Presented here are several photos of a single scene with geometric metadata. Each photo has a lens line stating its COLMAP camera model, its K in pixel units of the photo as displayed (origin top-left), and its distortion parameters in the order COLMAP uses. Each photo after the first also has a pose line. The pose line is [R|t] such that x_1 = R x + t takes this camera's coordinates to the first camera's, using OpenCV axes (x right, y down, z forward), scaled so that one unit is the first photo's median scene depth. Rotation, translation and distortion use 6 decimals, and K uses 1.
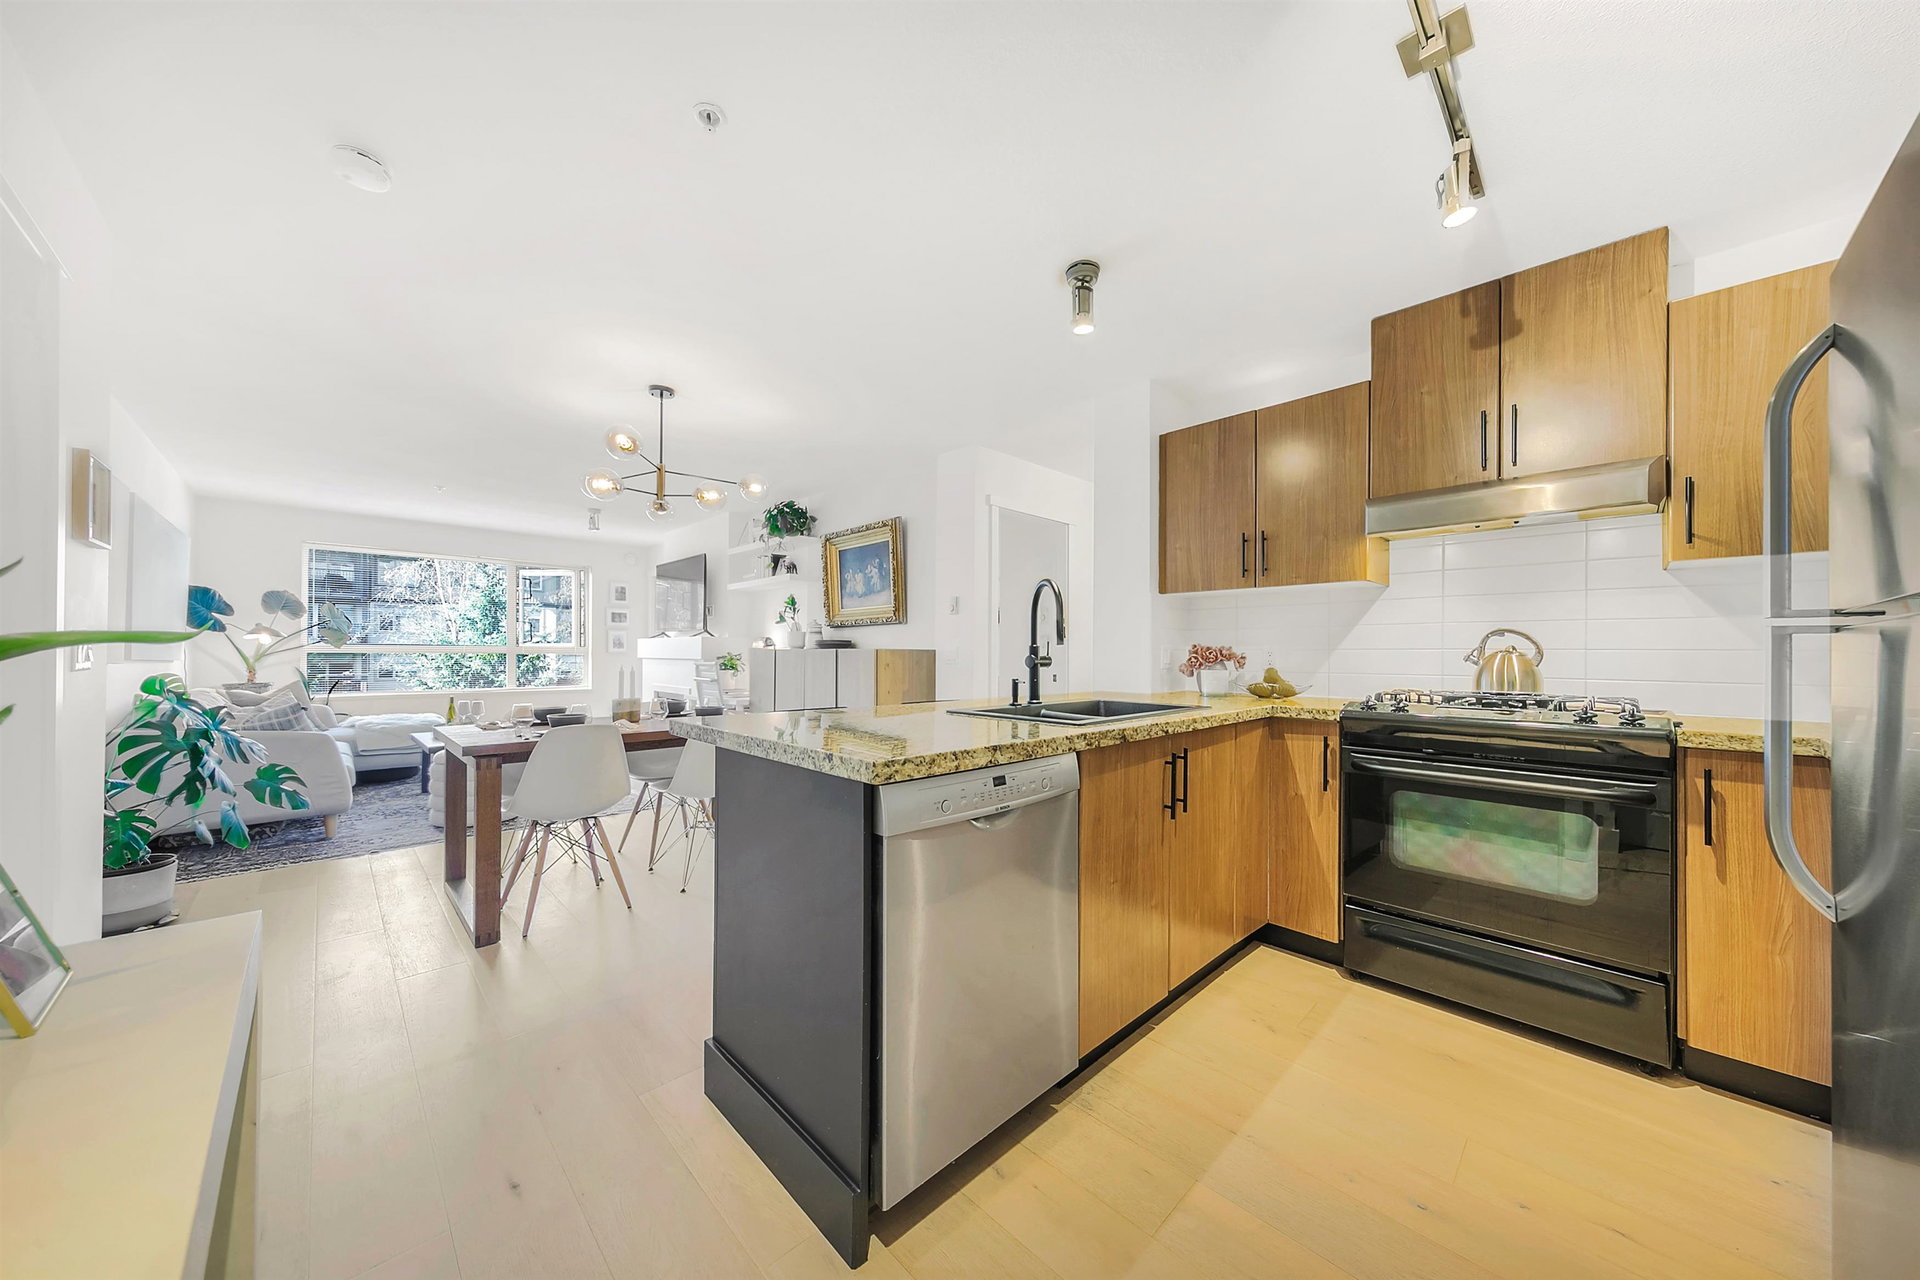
lens RADIAL K [[672.3, 0, 948.4], [0, 672.3, 651.3], [0, 0, 1]] dist [0.007375, -0.000186]
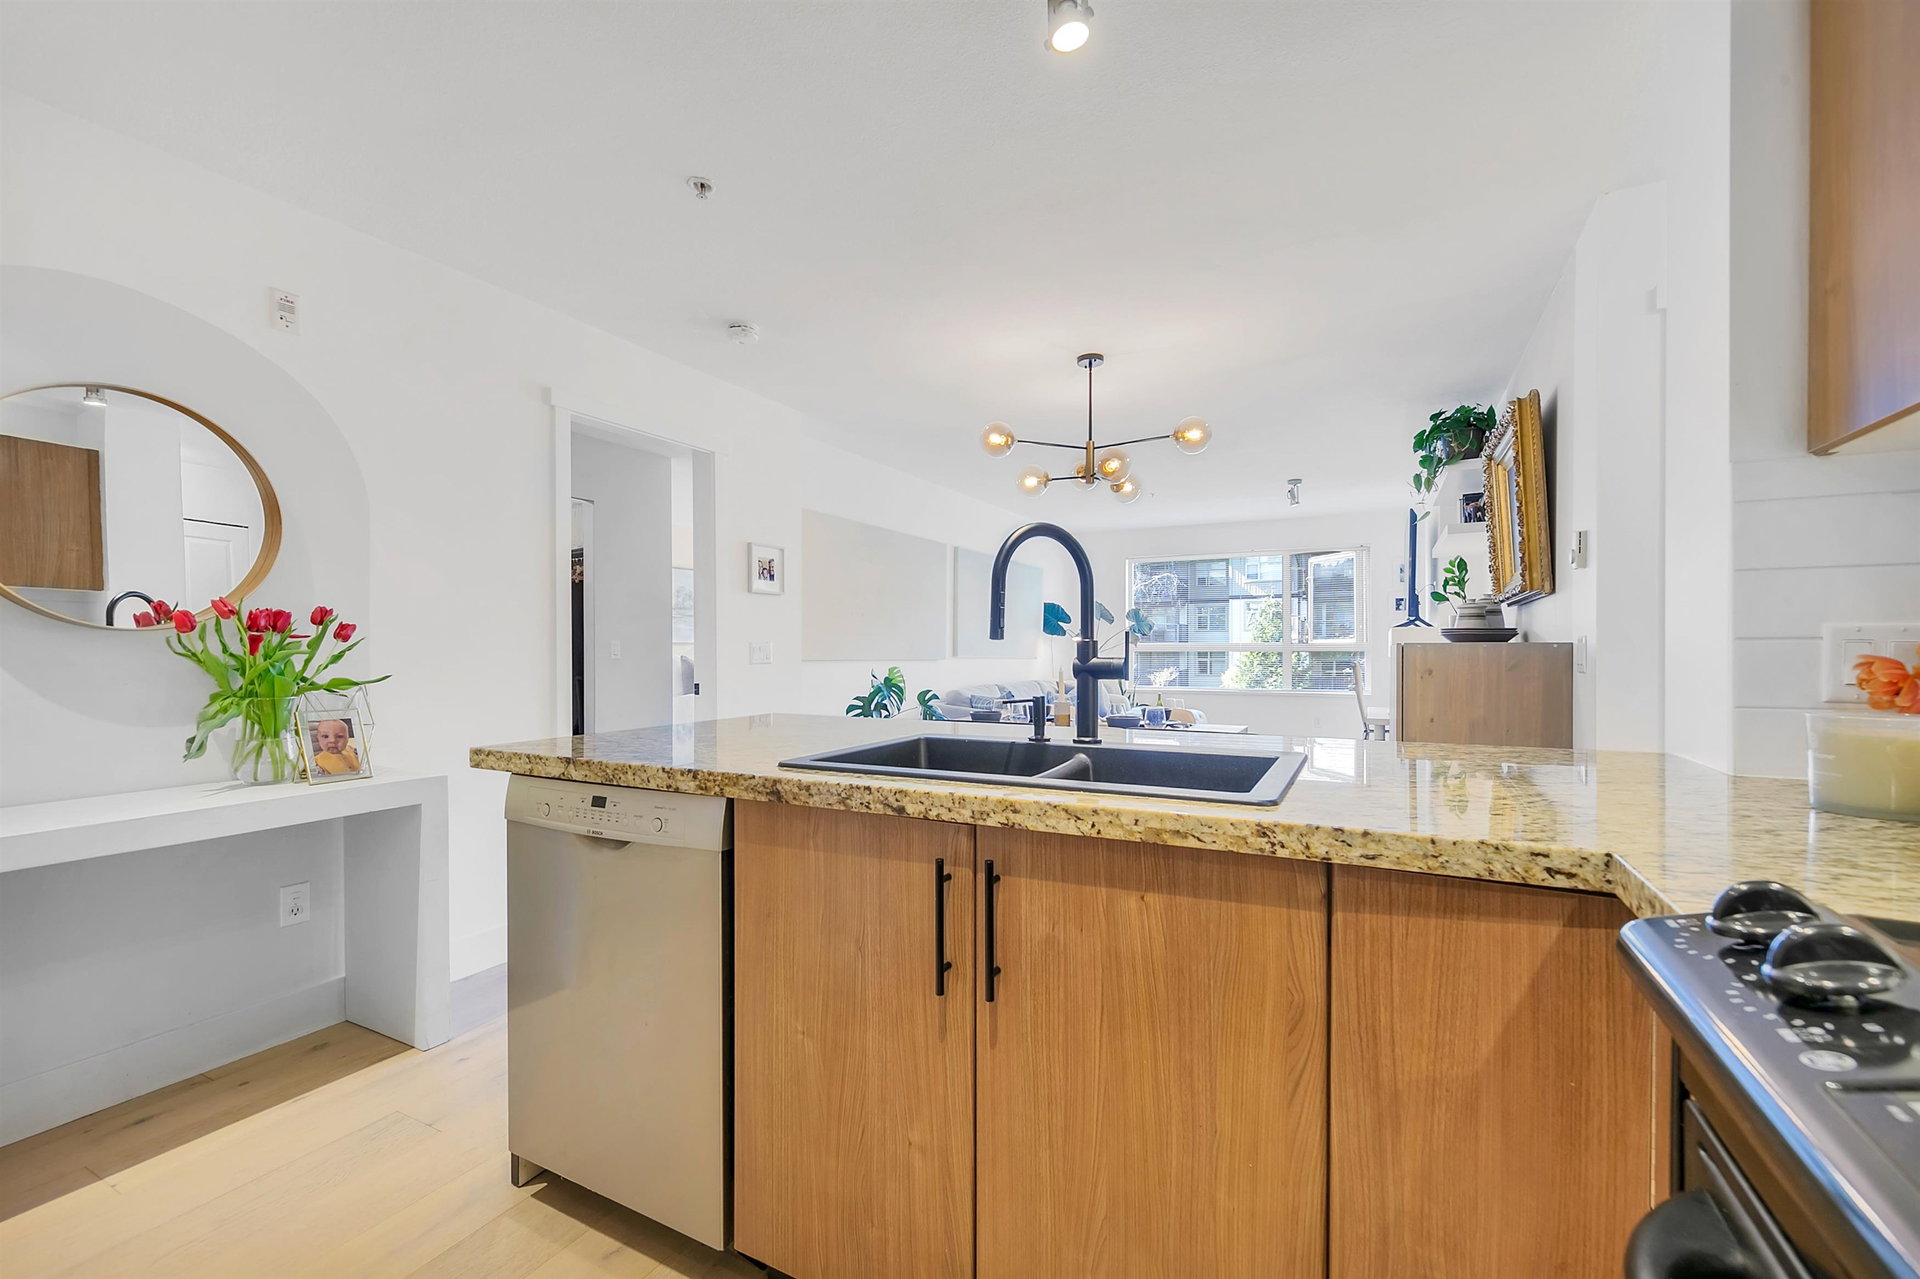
lens RADIAL K [[821.5, 0, 966.0], [0, 821.5, 644.0], [0, 0, 1]] dist [0.002046, -0.000198]
pose [[0.285352, -0.009873, -0.958372, 0.795619], [0.006542, 0.999944, -0.008354, -0.001241], [0.958400, -0.003886, 0.285401, 0.735776]]
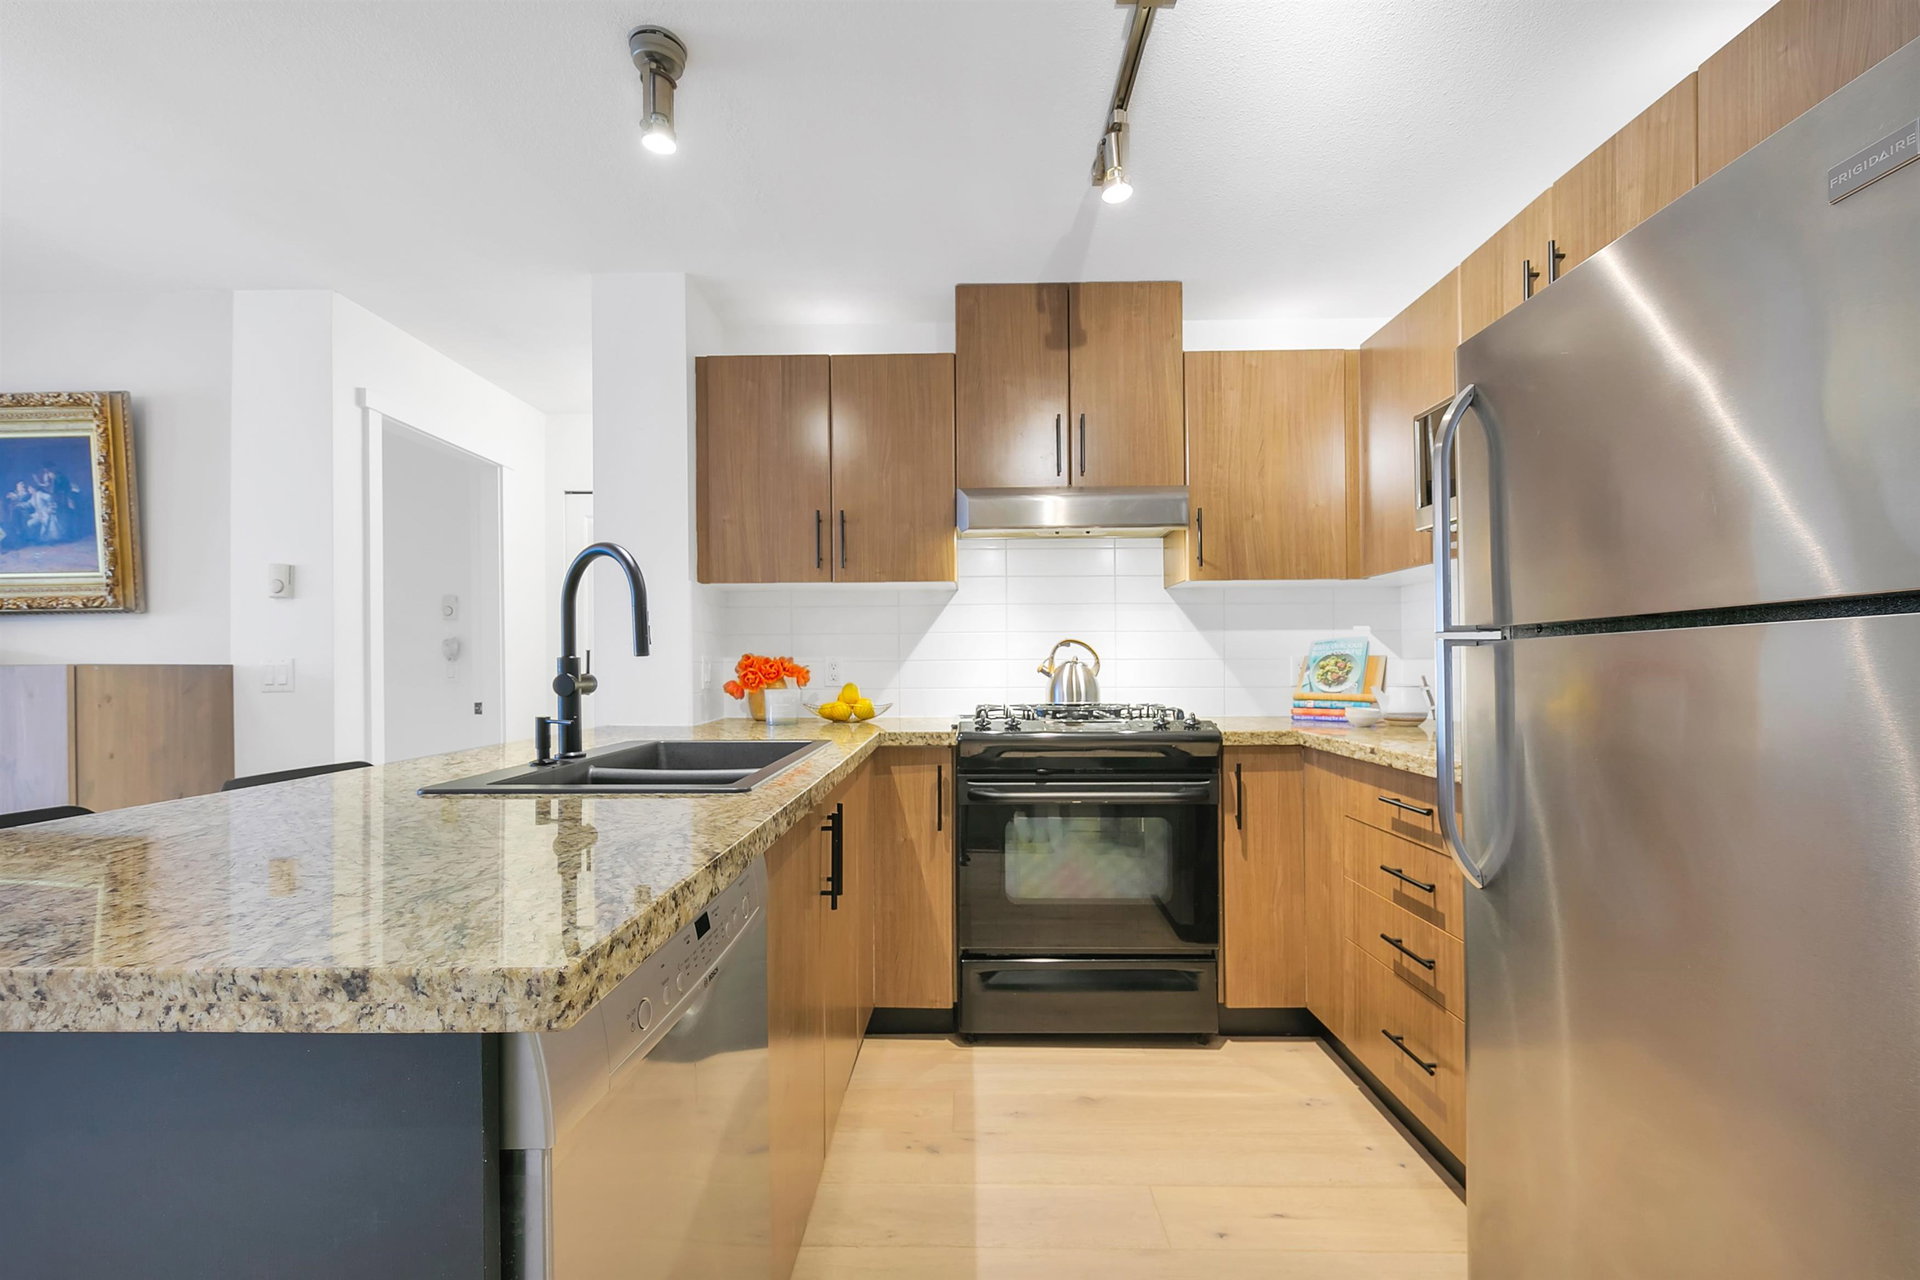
lens RADIAL K [[821.5, 0, 970.2], [0, 821.5, 665.4], [0, 0, 1]] dist [0.002046, -0.000198]
pose [[0.692612, -0.010148, 0.721239, -0.150702], [0.007738, 0.999948, 0.006639, -0.003970], [-0.721269, 0.000982, 0.692655, 0.276483]]
